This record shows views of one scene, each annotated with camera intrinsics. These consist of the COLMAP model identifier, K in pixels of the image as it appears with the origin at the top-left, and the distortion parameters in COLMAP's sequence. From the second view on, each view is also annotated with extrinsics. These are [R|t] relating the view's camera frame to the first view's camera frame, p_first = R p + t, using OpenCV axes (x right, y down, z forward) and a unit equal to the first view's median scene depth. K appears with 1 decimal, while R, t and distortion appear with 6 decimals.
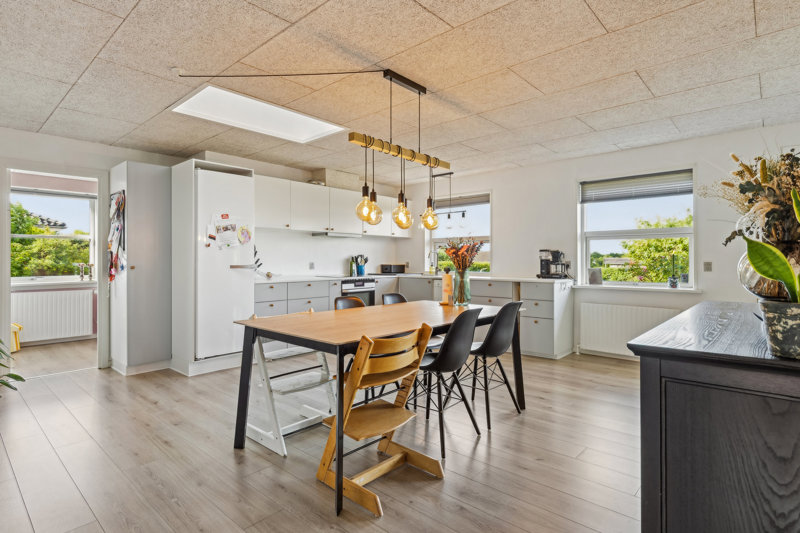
lens RADIAL K [[417.1, 0, 400.0], [0, 417.1, 266.5], [0, 0, 1]] dist [0.000402, 0.000035]
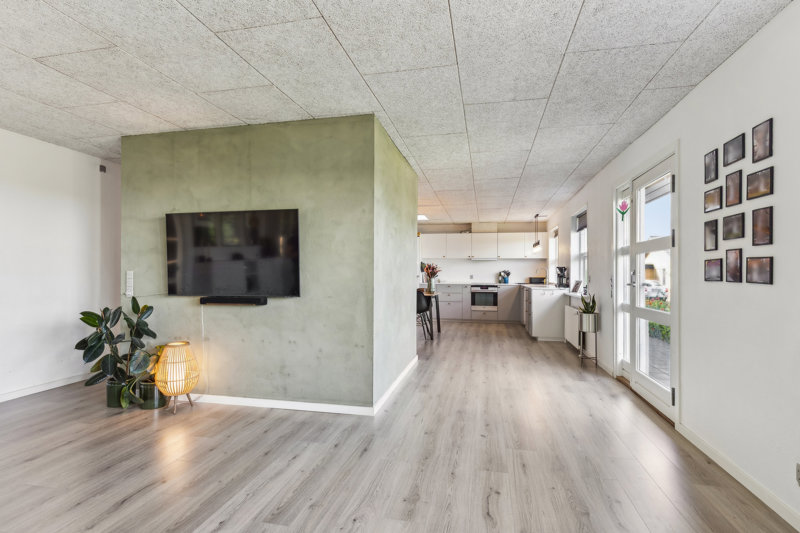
lens RADIAL K [[408.8, 0, 397.2], [0, 408.8, 276.5], [0, 0, 1]] dist [-0.002892, -0.000373]
pose [[0.488330, 0.003187, -0.872653, 1.279261], [-0.011638, 0.999928, -0.002861, 0.004401], [0.872581, 0.011553, 0.488332, -0.148633]]
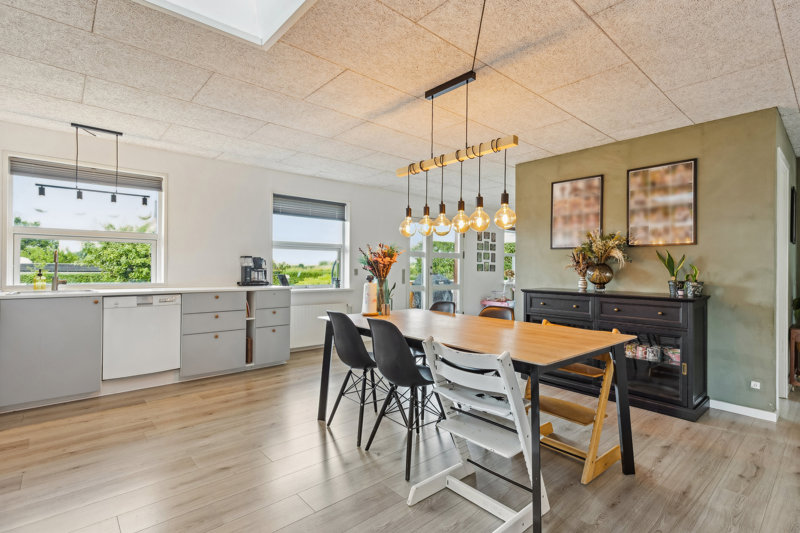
lens RADIAL K [[382.6, 0, 400.0], [0, 382.6, 266.5], [0, 0, 1]] dist [0.002723, 0.000201]
pose [[0.112536, 0.003230, 0.993642, -0.479784], [0.008302, 0.999957, -0.004191, -0.009602], [-0.993613, 0.008721, 0.112505, 0.552419]]
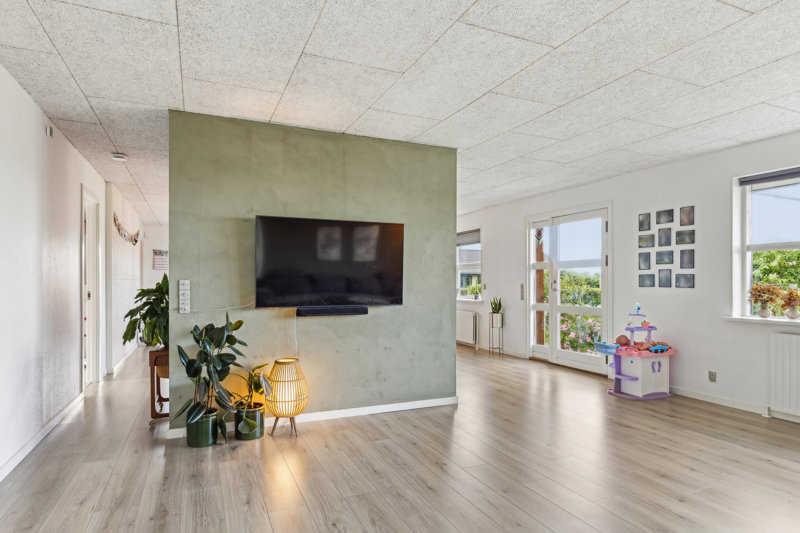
lens RADIAL K [[456.5, 0, 399.8], [0, 456.5, 280.0], [0, 0, 1]] dist [0.005934, 0.000604]
pose [[0.913442, -0.005594, -0.406932, 0.960829], [-0.002242, 0.999821, -0.018775, 0.009014], [0.406964, 0.018062, 0.913266, -0.672642]]
